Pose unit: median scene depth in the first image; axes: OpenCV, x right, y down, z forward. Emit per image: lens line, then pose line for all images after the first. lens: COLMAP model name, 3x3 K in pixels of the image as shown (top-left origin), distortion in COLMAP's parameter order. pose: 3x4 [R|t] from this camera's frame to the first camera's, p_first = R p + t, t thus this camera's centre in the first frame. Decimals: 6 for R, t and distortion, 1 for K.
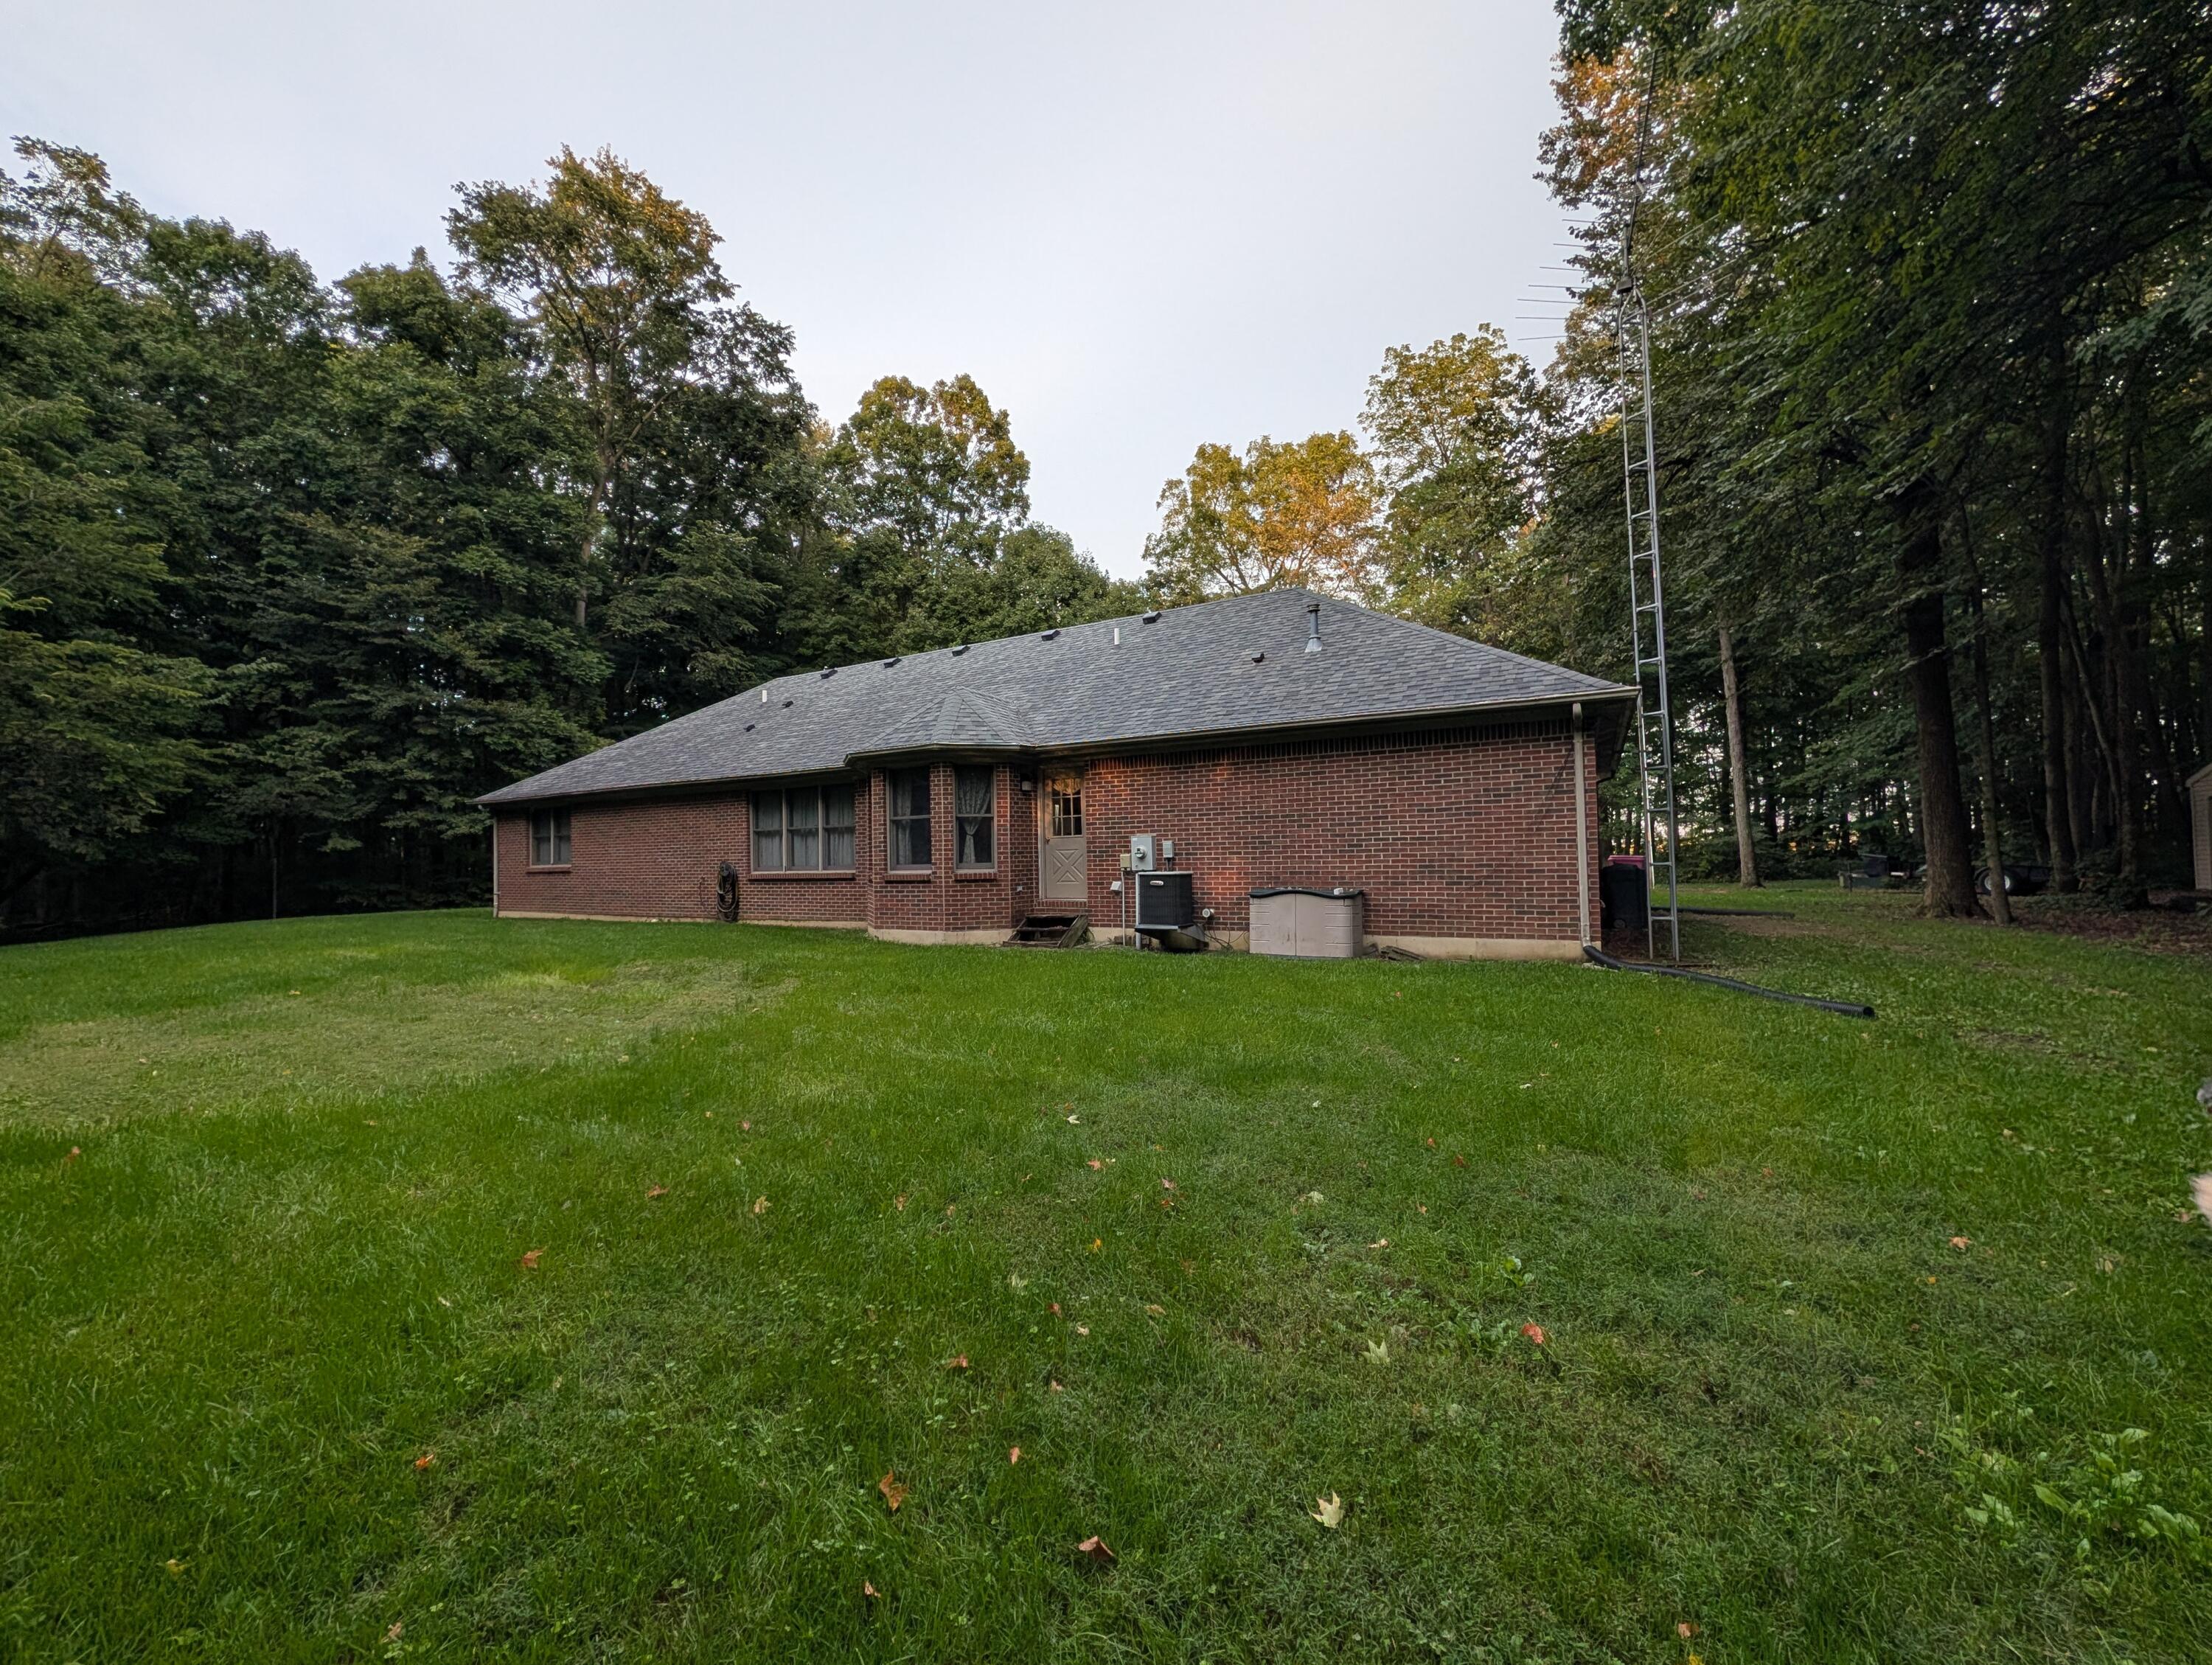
lens RADIAL K [[851.9, 0, 1099.1], [0, 851.9, 833.0], [0, 0, 1]] dist [0.002833, -0.000297]
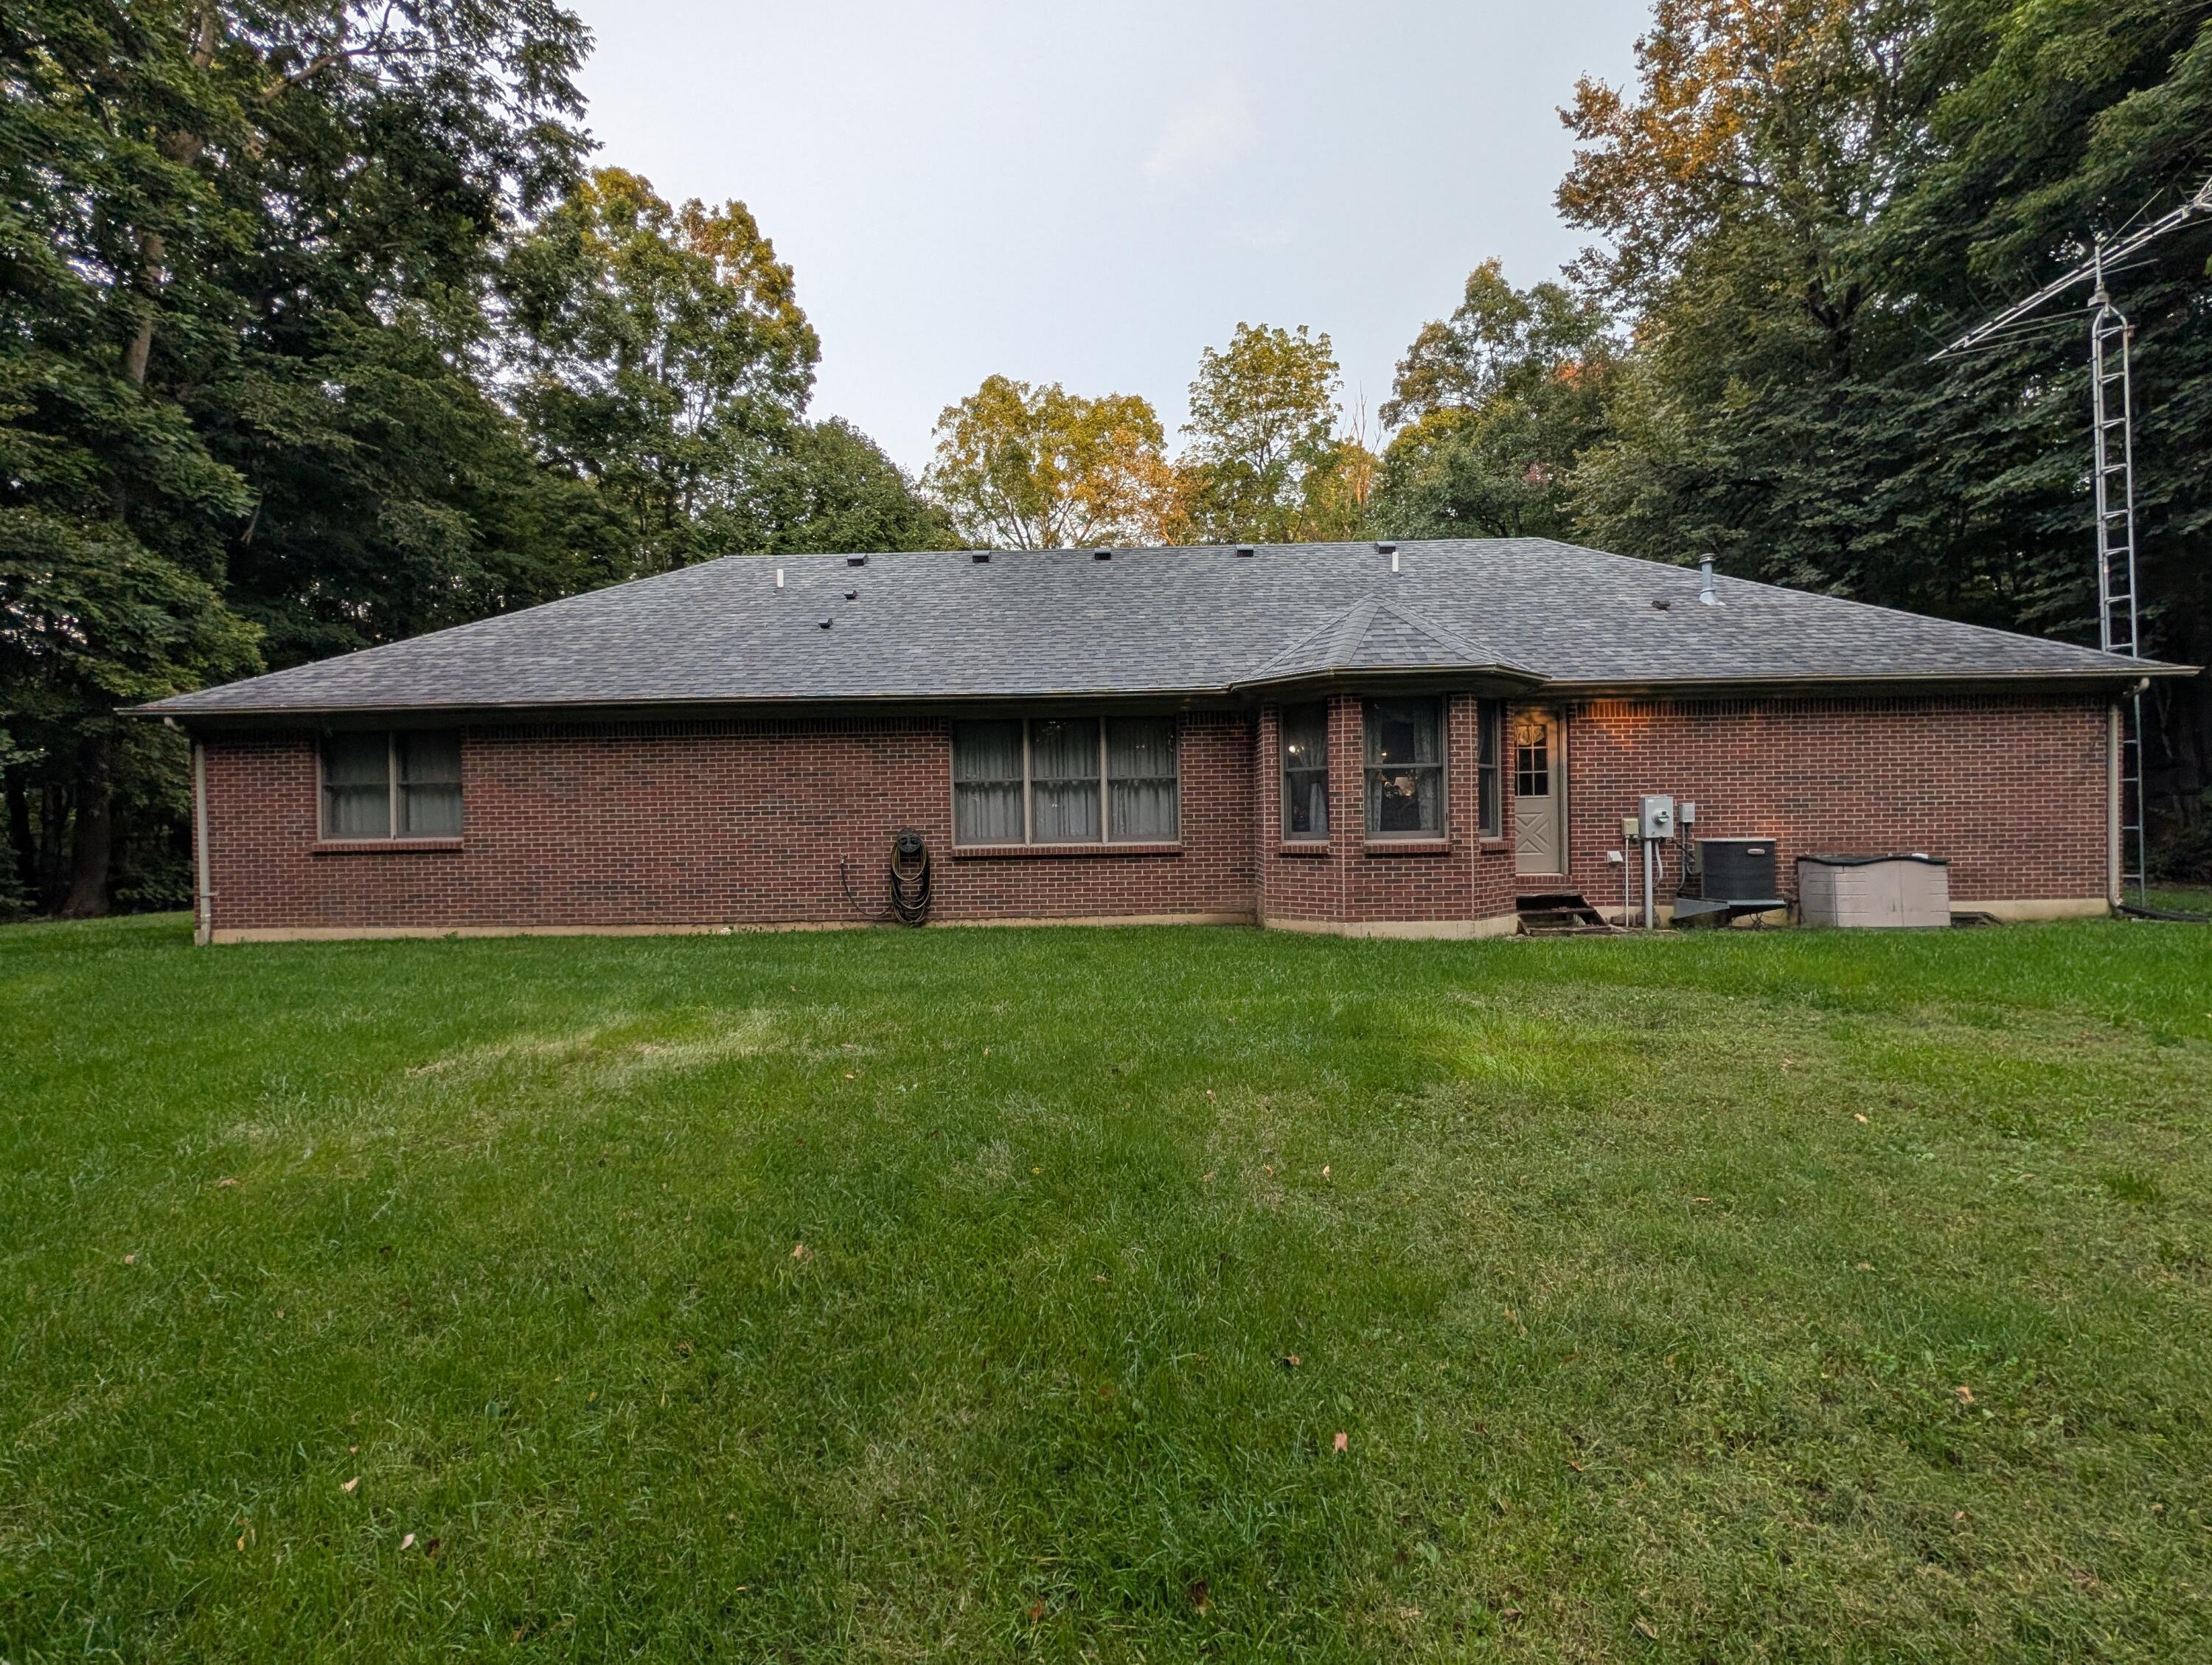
lens RADIAL K [[851.9, 0, 1108.7], [0, 851.9, 828.6], [0, 0, 1]] dist [0.002833, -0.000297]
pose [[0.874508, -0.000247, 0.485011, -0.426942], [-0.012512, 0.999656, 0.023068, 0.011288], [-0.484850, -0.026242, 0.874204, 0.264715]]
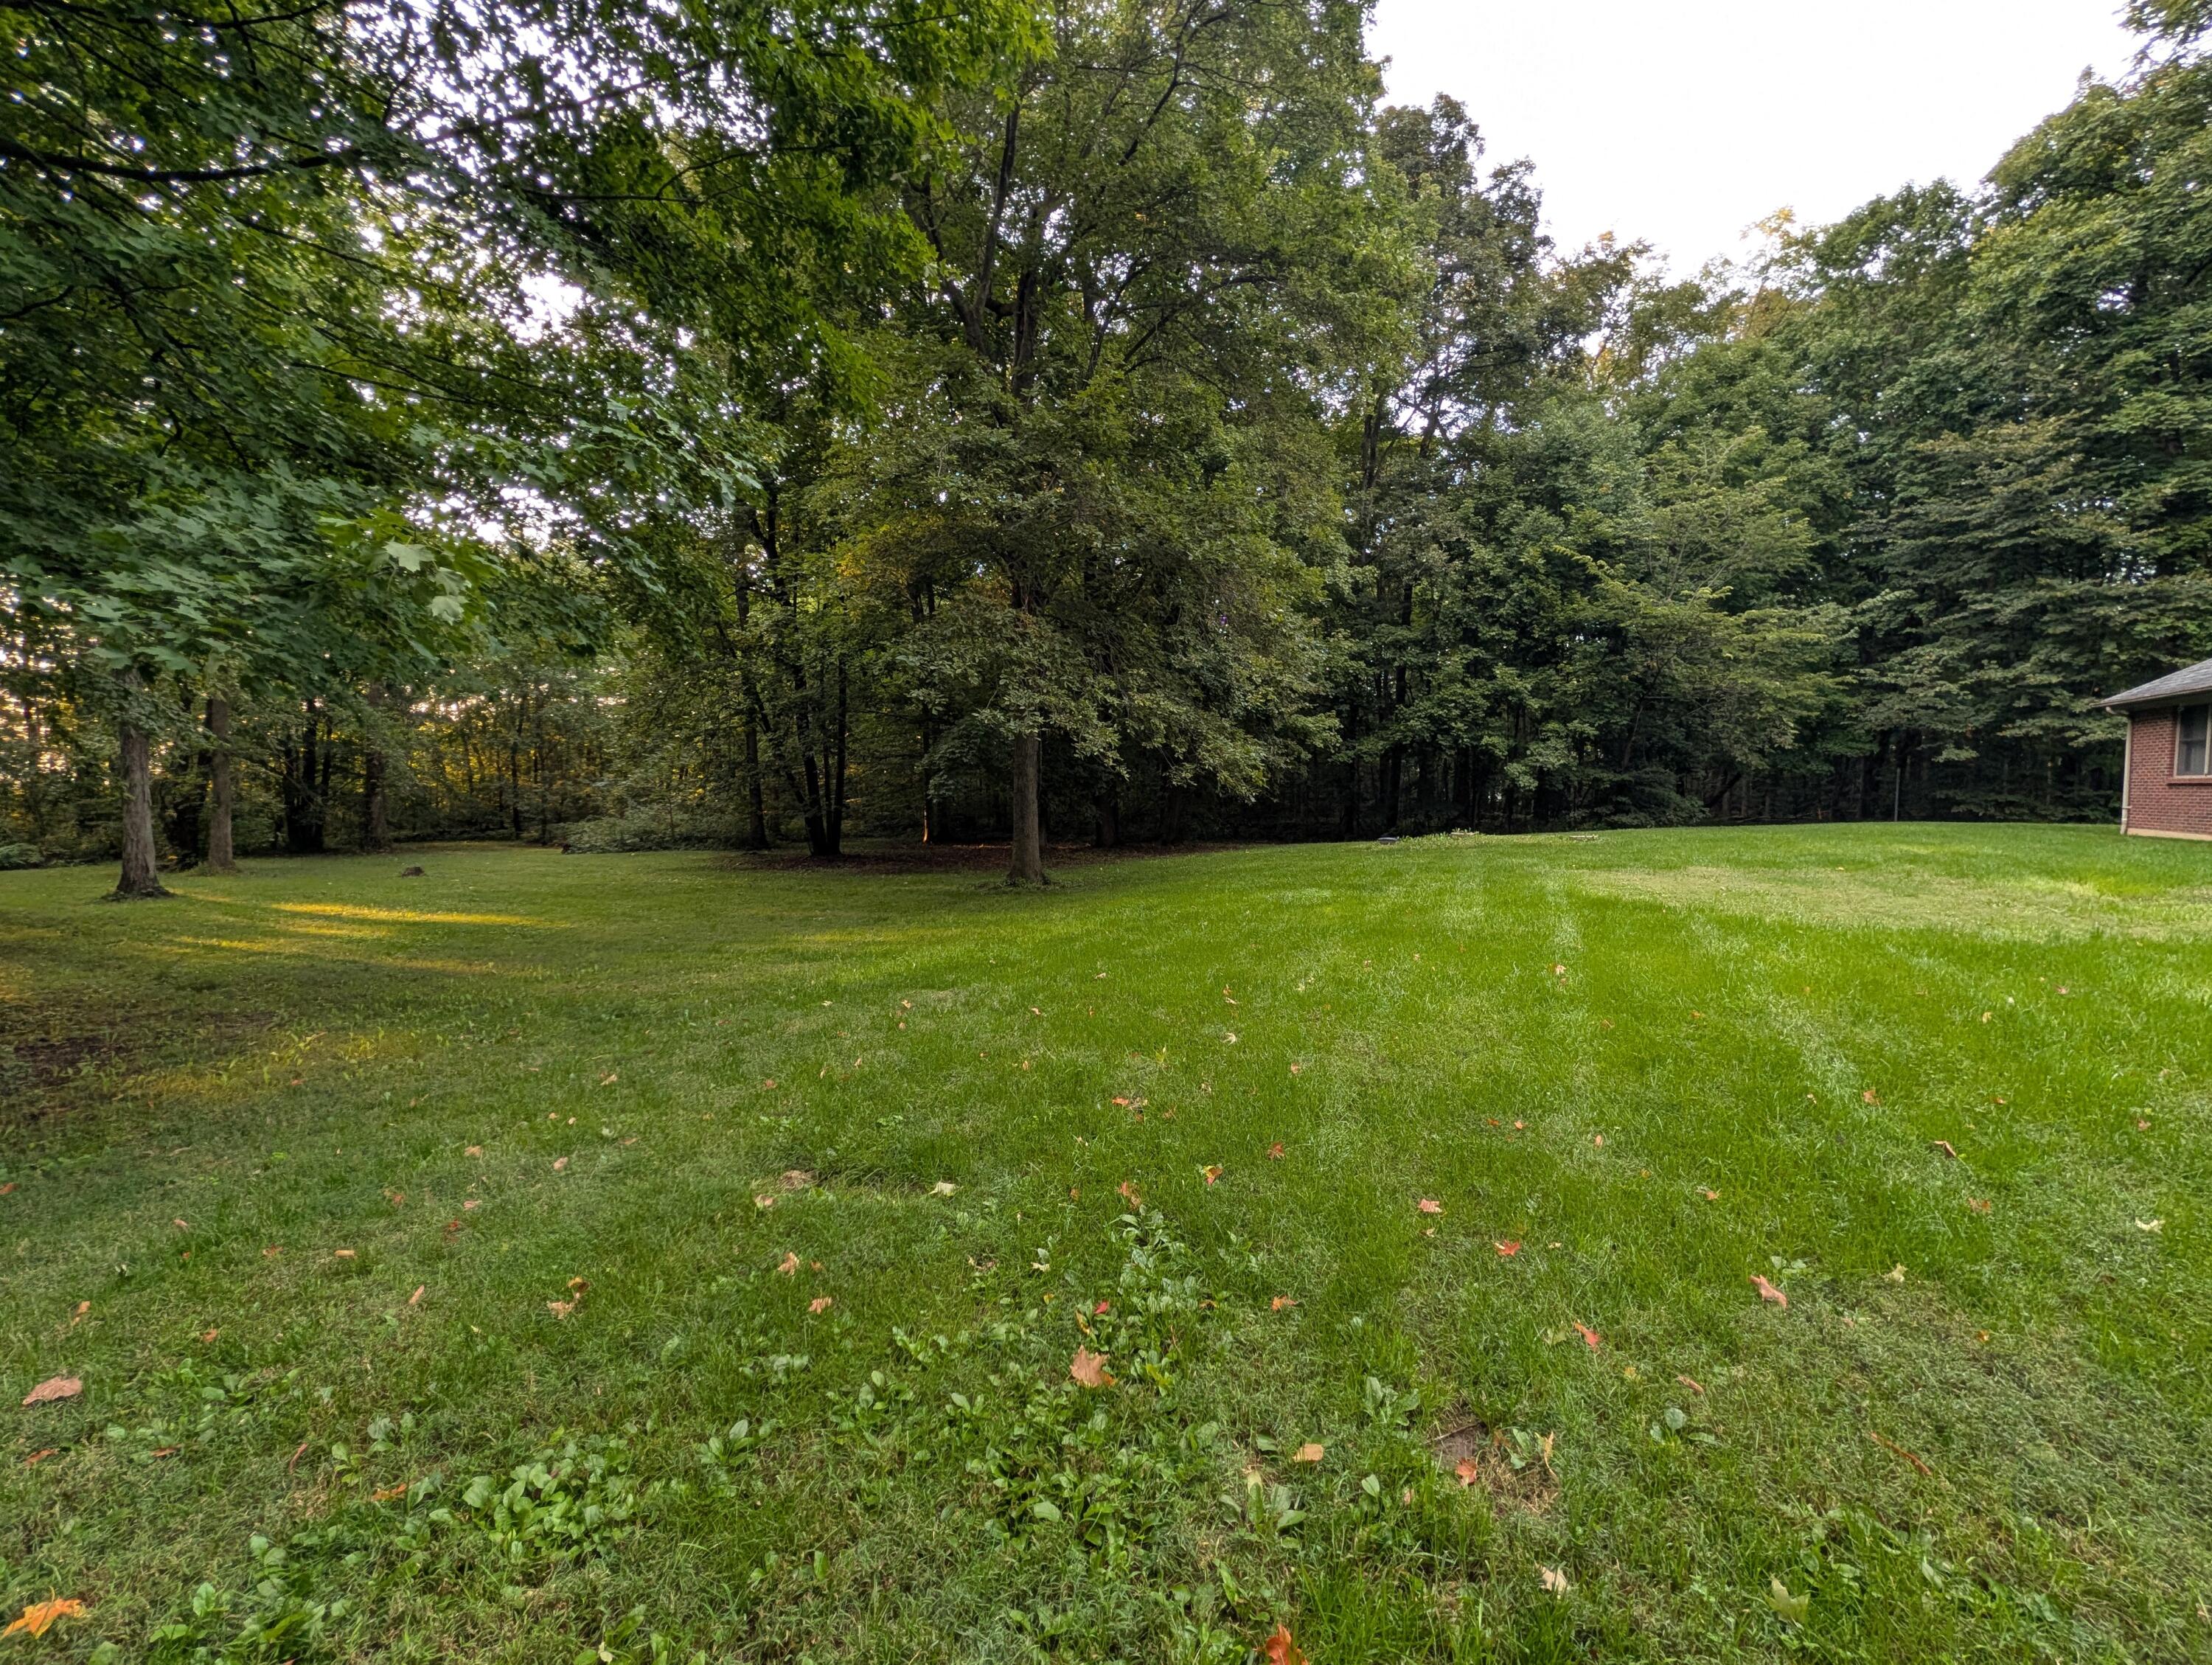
lens RADIAL K [[851.9, 0, 1126.9], [0, 851.9, 832.1], [0, 0, 1]] dist [0.002833, -0.000297]
pose [[0.041086, 0.070983, -0.996631, 0.108543], [0.029623, 0.996948, 0.072227, 0.002160], [0.998716, -0.032491, 0.038858, -0.046841]]
